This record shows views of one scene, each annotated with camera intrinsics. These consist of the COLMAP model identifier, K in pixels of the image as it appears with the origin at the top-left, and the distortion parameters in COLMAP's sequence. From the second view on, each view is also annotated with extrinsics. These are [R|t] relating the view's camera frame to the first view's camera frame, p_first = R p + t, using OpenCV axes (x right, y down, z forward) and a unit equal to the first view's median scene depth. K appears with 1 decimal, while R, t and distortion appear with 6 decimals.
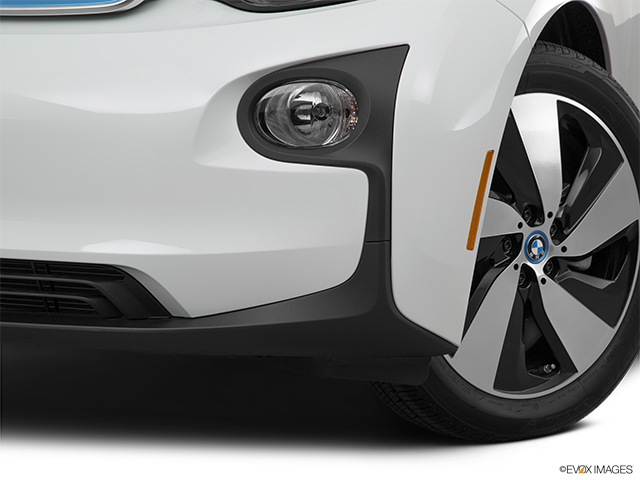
lens RADIAL K [[1586.9, 0, 321.7], [0, 1586.9, 237.8], [0, 0, 1]] dist [0.348158, 0.000000]
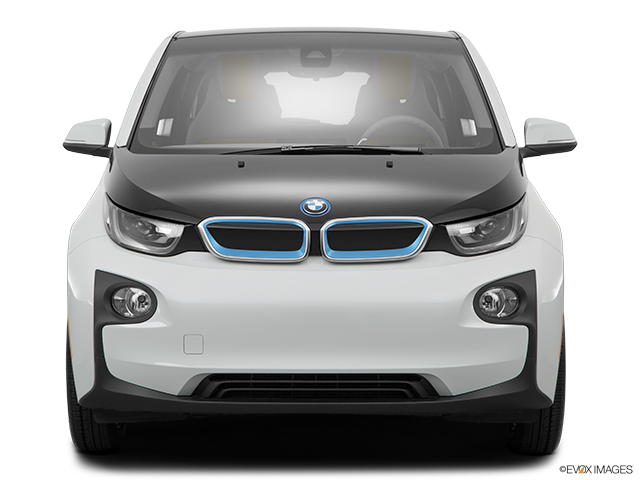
lens RADIAL K [[1696.7, 0, 316.3], [0, 1696.7, 239.0], [0, 0, 1]] dist [0.091063, 0.000000]
pose [[0.927511, -0.026767, 0.372836, -1.112596], [0.052921, 0.996789, -0.060090, -0.034439], [-0.370031, 0.075465, 0.925949, -1.114079]]
